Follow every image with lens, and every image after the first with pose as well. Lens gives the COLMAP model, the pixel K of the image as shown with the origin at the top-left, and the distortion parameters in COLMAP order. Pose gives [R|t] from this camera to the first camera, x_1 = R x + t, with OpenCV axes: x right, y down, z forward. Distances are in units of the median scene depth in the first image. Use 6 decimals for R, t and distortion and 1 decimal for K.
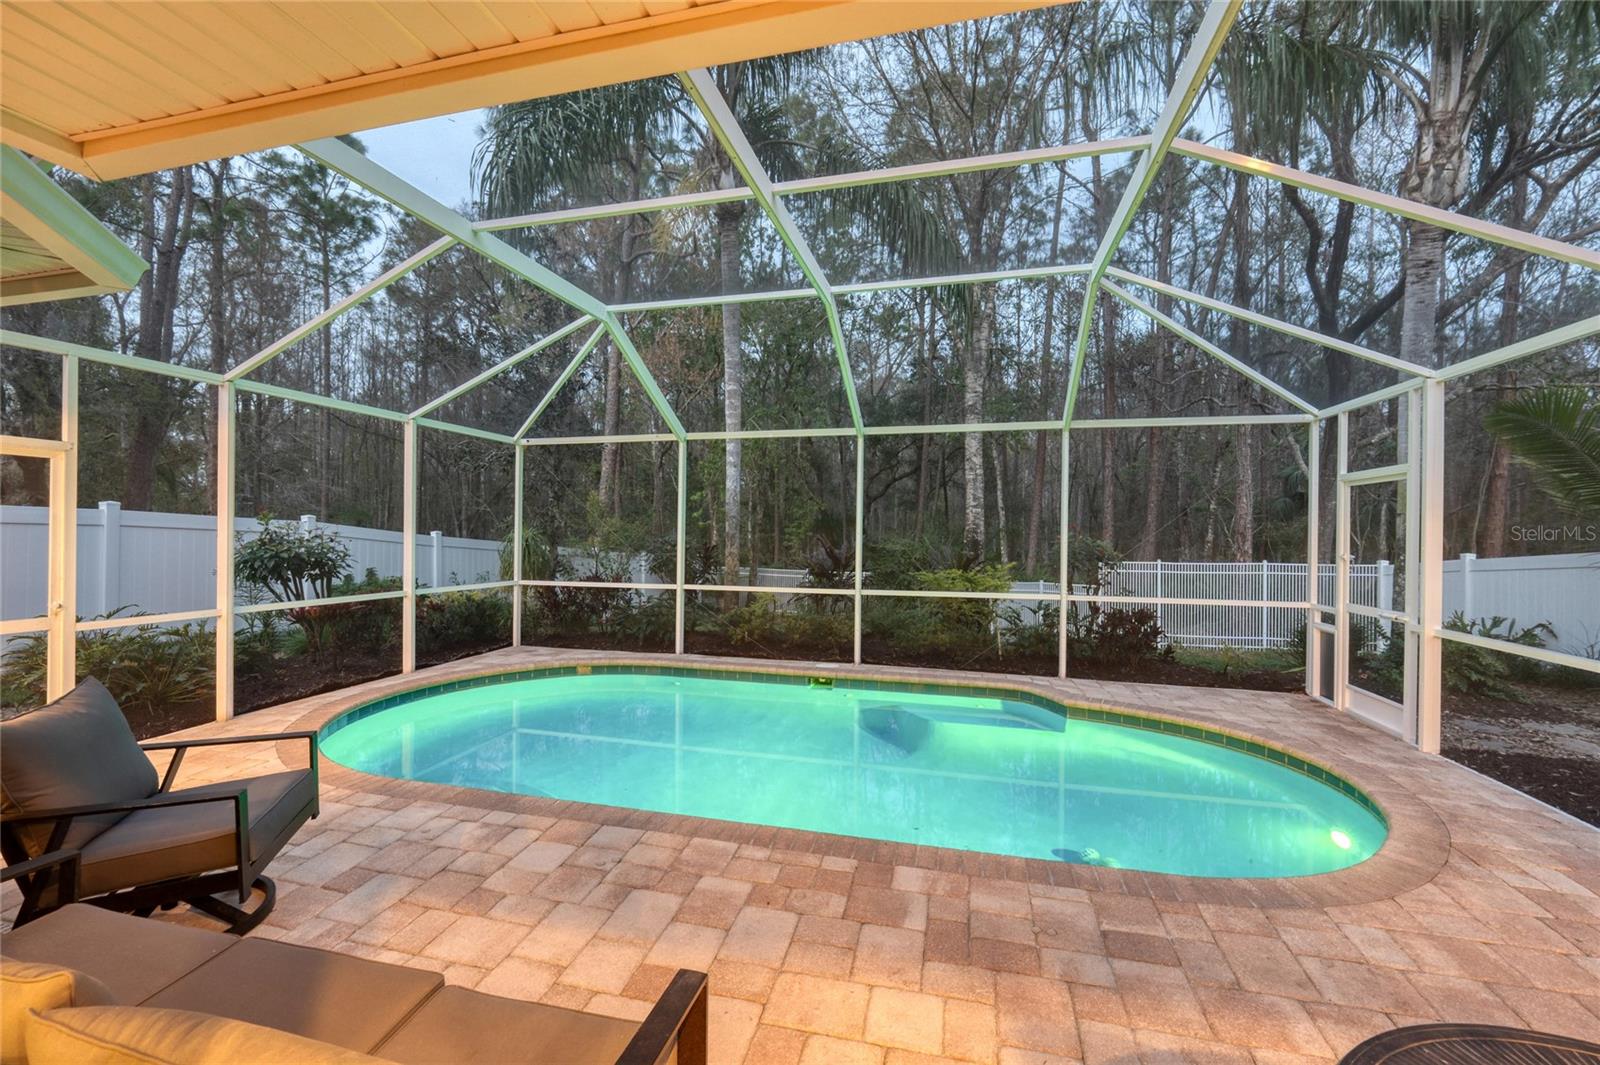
lens RADIAL K [[666.7, 0, 800.0], [0, 666.7, 532.5], [0, 0, 1]] dist [-0.010815, 0.000307]
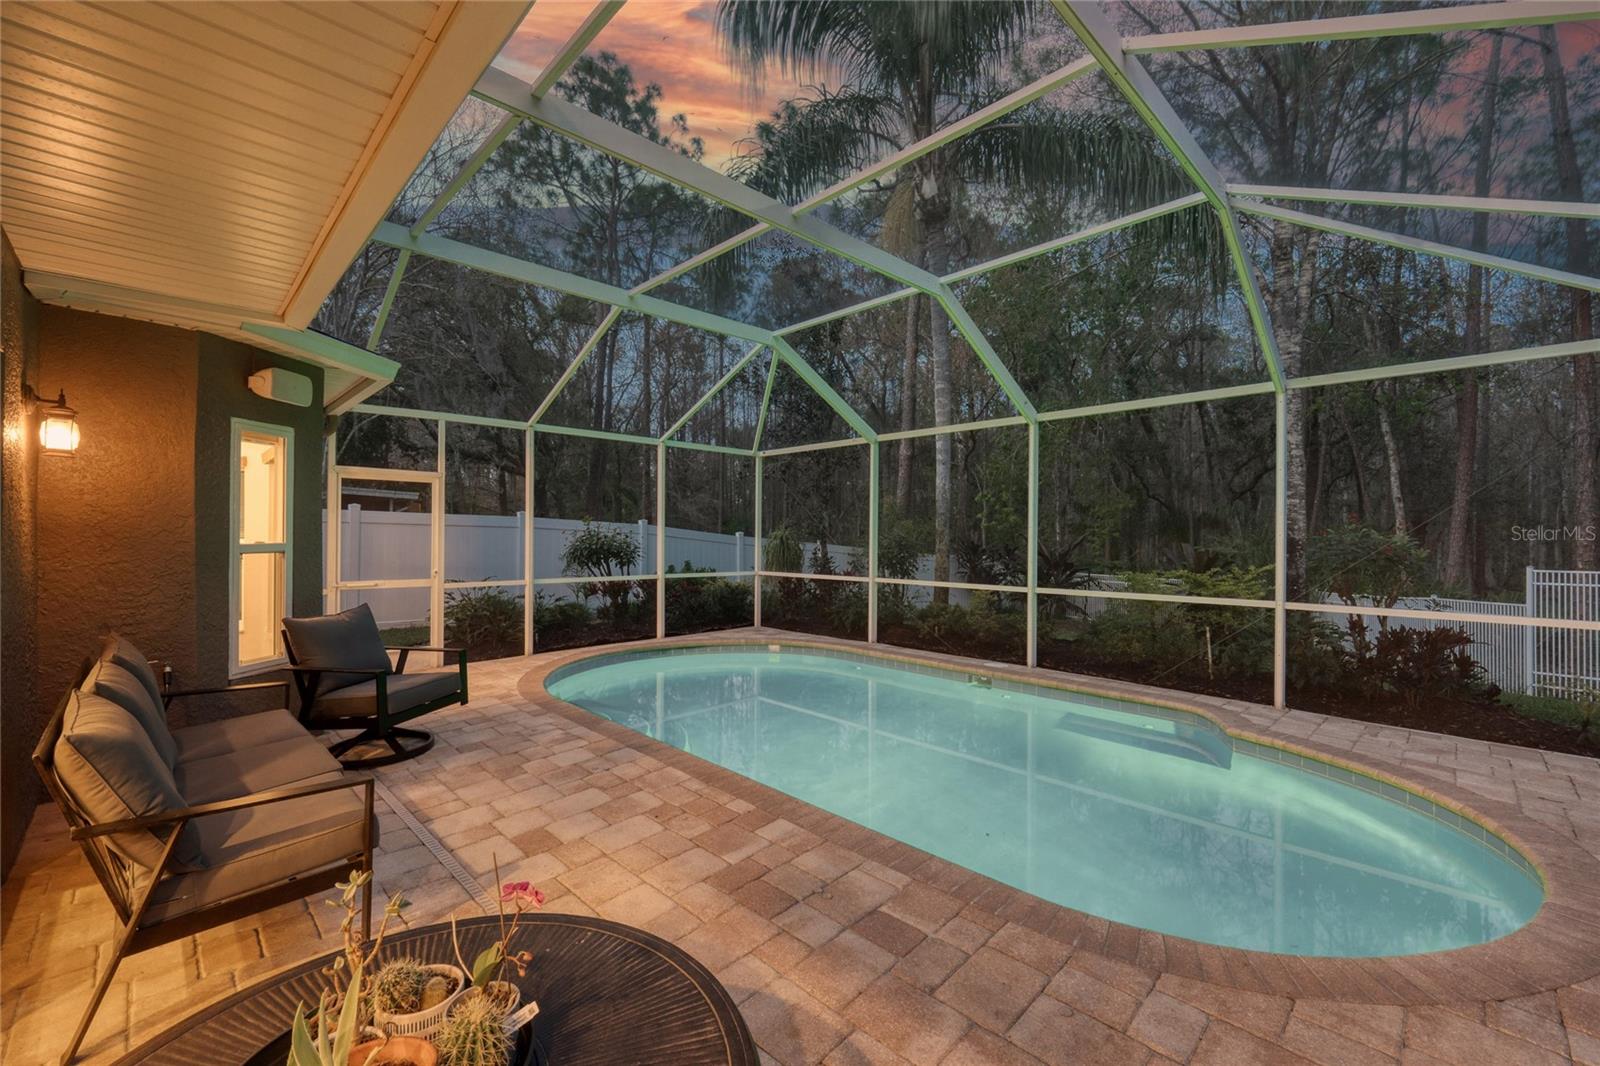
lens RADIAL K [[666.7, 0, 800.0], [0, 666.7, 533.0], [0, 0, 1]] dist [-0.010815, 0.000307]
pose [[0.852360, -0.005688, -0.522925, 0.633040], [0.001833, 0.999967, -0.007889, 0.034221], [0.522953, 0.005766, 0.852342, 0.068604]]
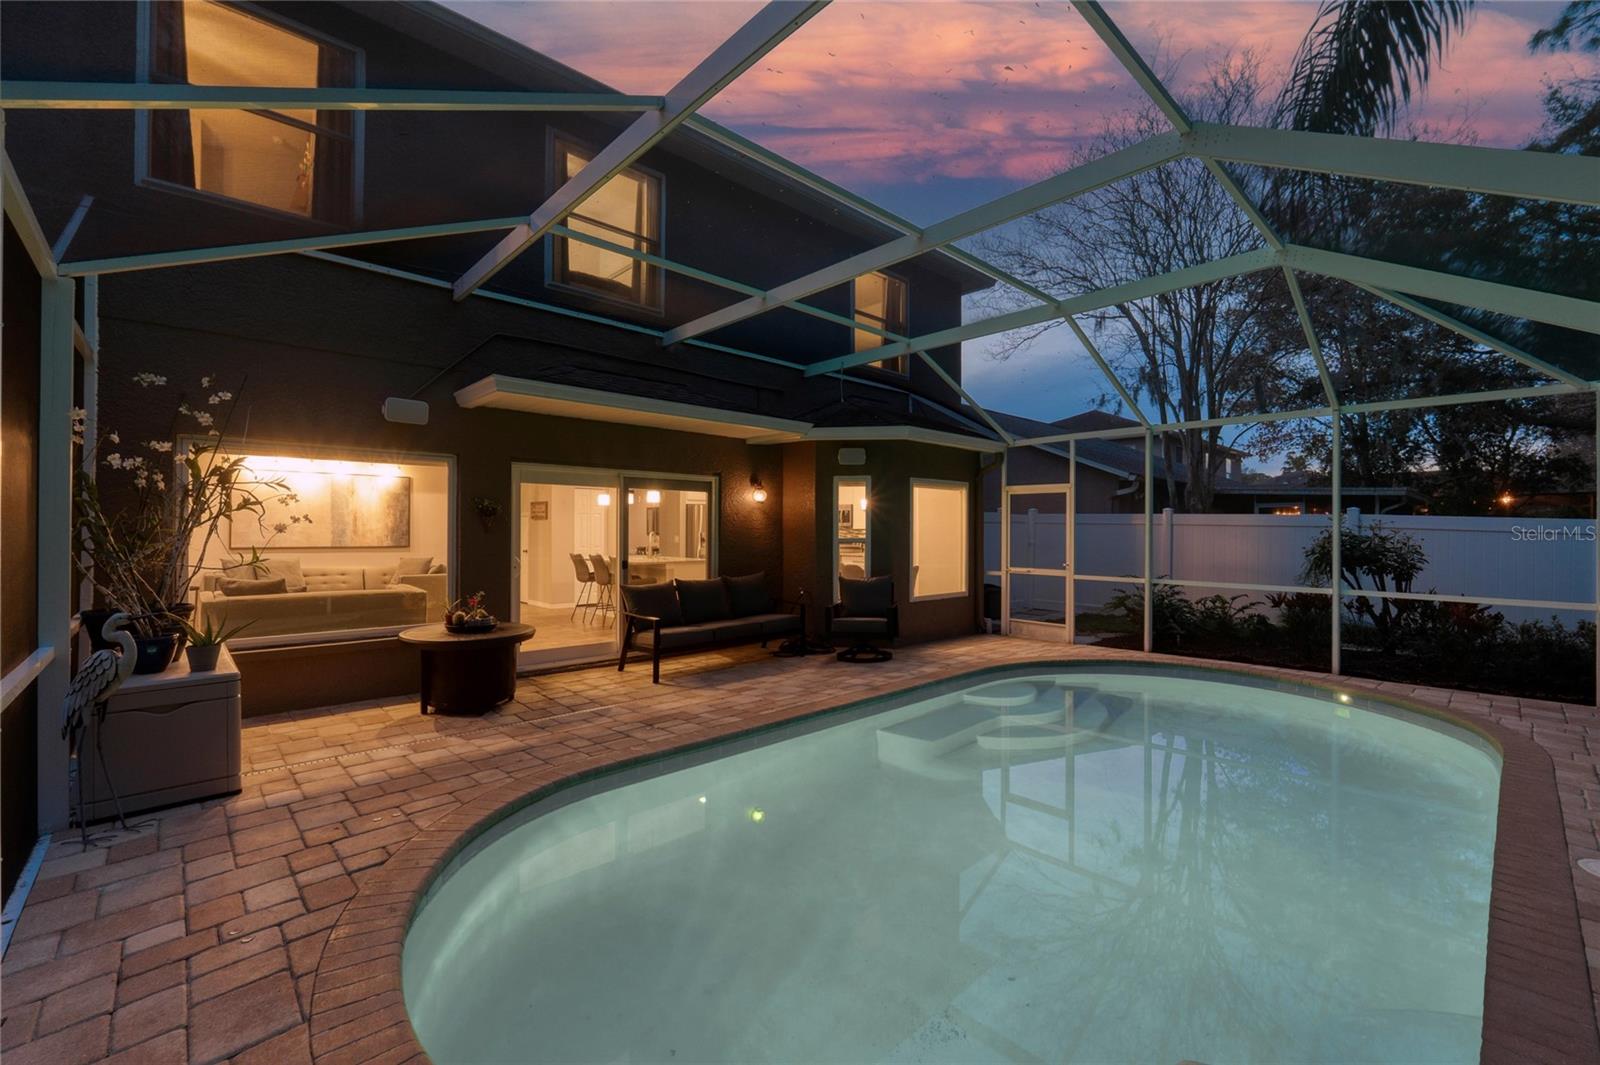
lens RADIAL K [[666.7, 0, 800.0], [0, 666.7, 532.5], [0, 0, 1]] dist [-0.010815, 0.000307]
pose [[-0.542990, -0.008935, -0.839692, 1.249947], [-0.010558, 0.999937, -0.003813, 0.032862], [0.839673, 0.006795, -0.543050, 1.712602]]
